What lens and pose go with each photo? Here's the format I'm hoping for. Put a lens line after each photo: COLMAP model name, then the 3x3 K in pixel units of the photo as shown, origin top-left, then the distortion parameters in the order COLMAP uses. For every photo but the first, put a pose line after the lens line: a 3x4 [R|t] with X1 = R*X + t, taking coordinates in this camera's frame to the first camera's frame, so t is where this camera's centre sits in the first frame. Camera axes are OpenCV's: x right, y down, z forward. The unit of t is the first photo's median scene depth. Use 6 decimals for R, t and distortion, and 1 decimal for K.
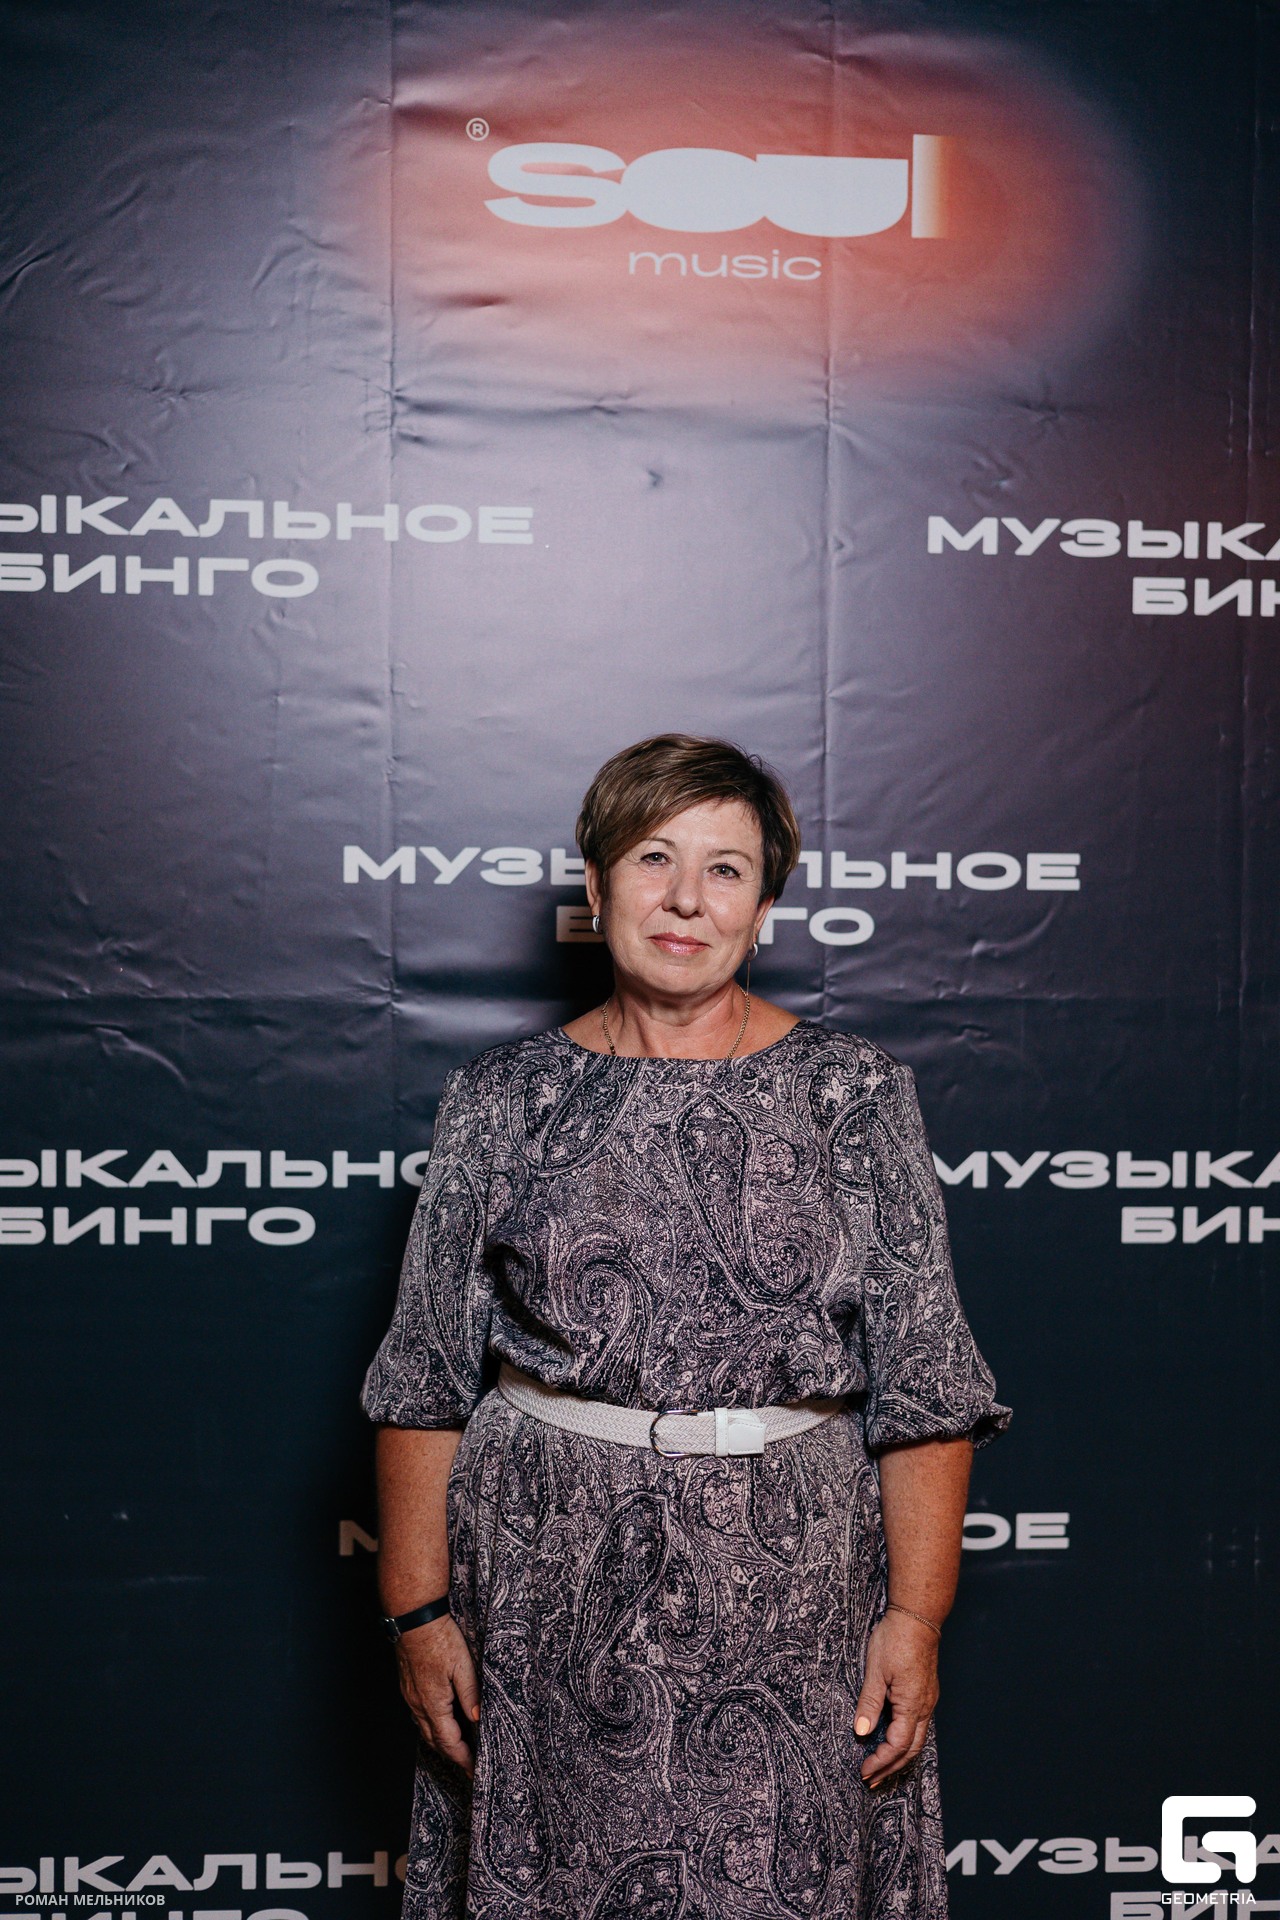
lens RADIAL K [[2693.1, 0, 643.1], [0, 2693.1, 957.8], [0, 0, 1]] dist [-0.001564, 0.048271]
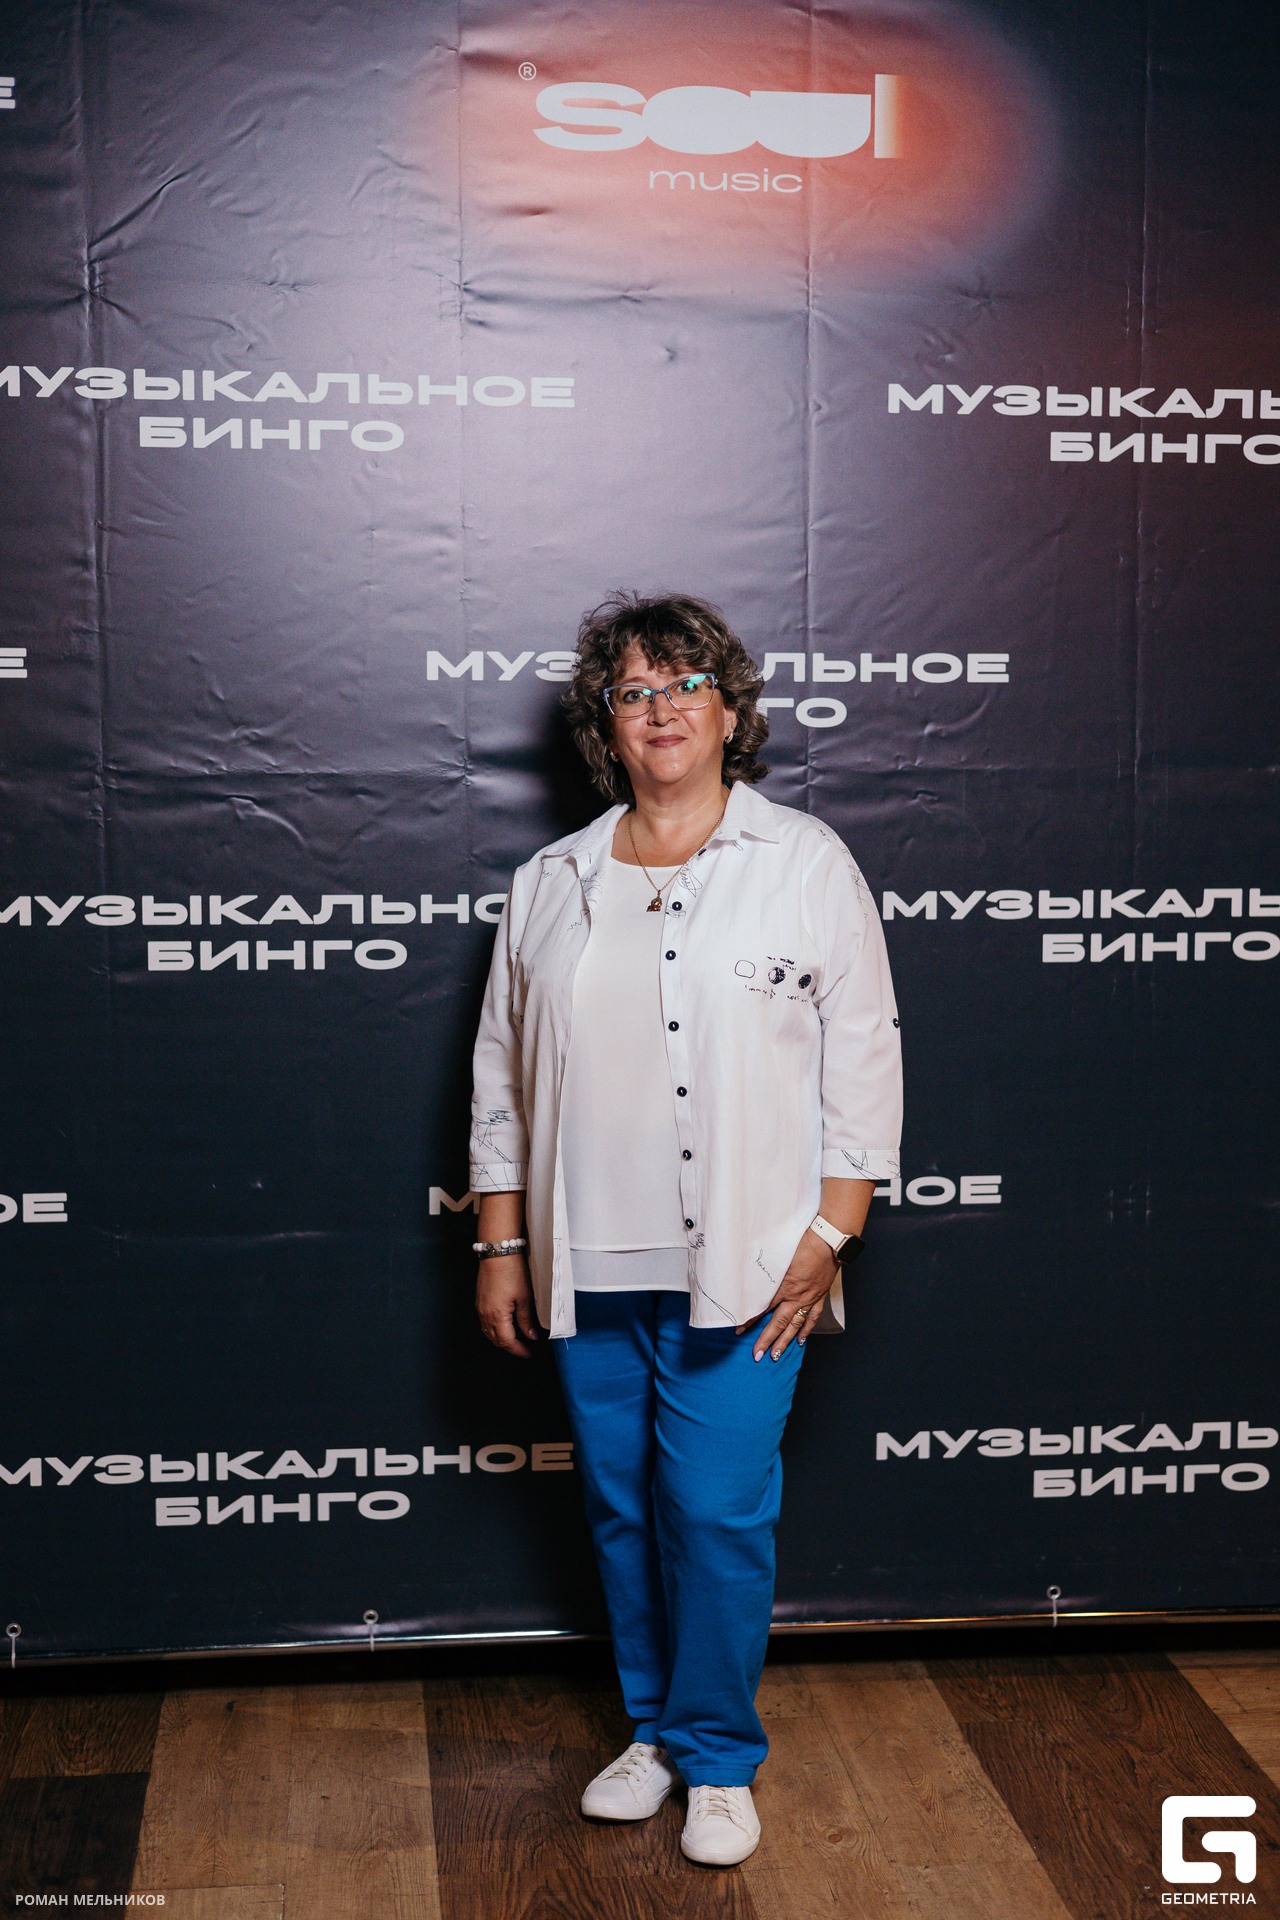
lens RADIAL K [[2716.5, 0, 642.4], [0, 2716.5, 952.0], [0, 0, 1]] dist [-0.003583, 0.054600]
pose [[0.999186, -0.011879, 0.038545, -0.060612], [0.009747, 0.998437, 0.055035, 0.029610], [-0.039138, -0.054615, 0.997740, -0.272335]]
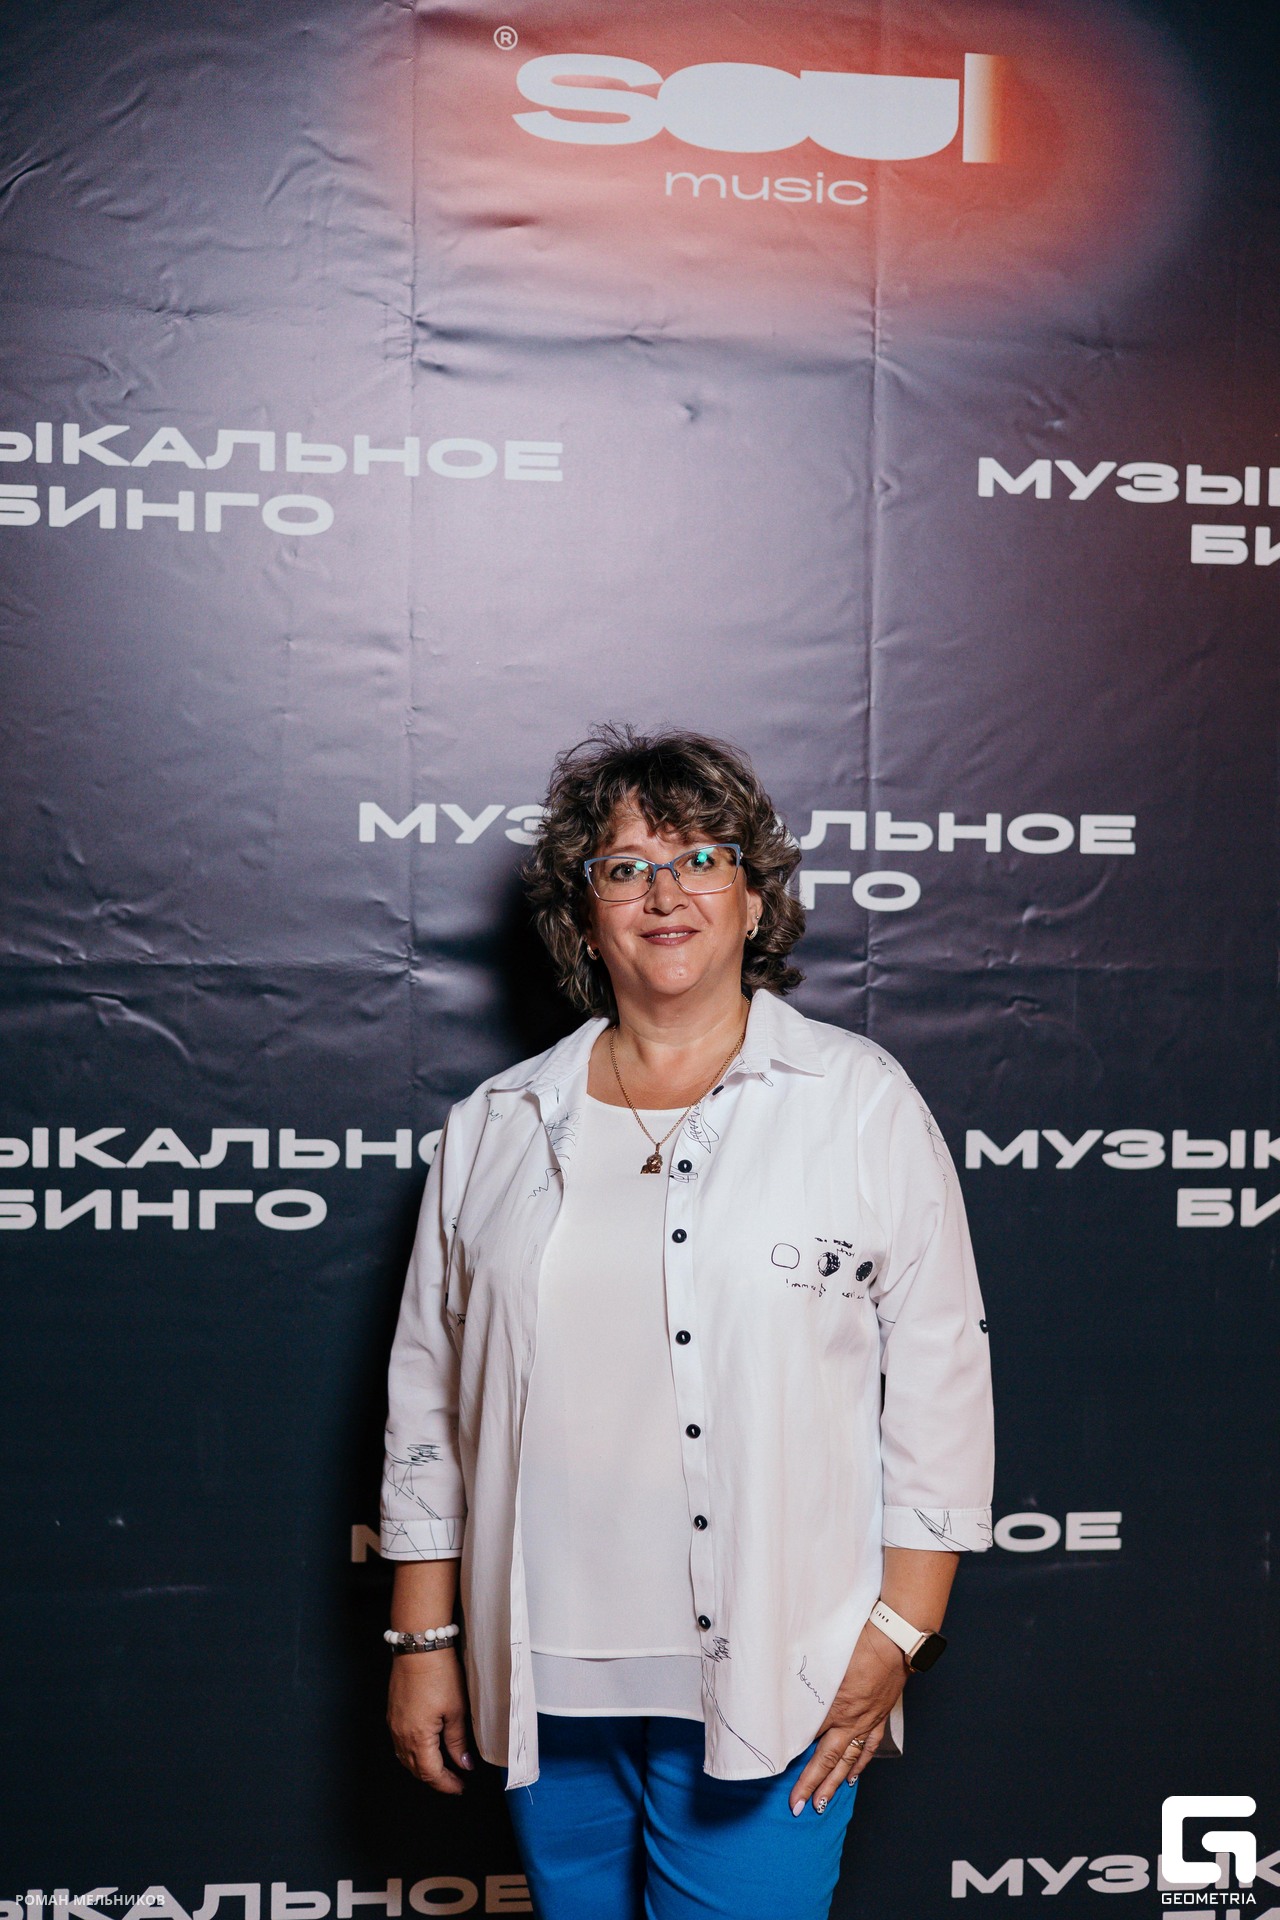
lens RADIAL K [[2693.1, 0, 643.1], [0, 2693.1, 957.8], [0, 0, 1]] dist [-0.001564, 0.048271]
pose [[0.999034, 0.002337, 0.043876, -0.053260], [-0.002177, 0.999991, -0.003698, 0.015529], [-0.043884, 0.003599, 0.999030, 0.061835]]
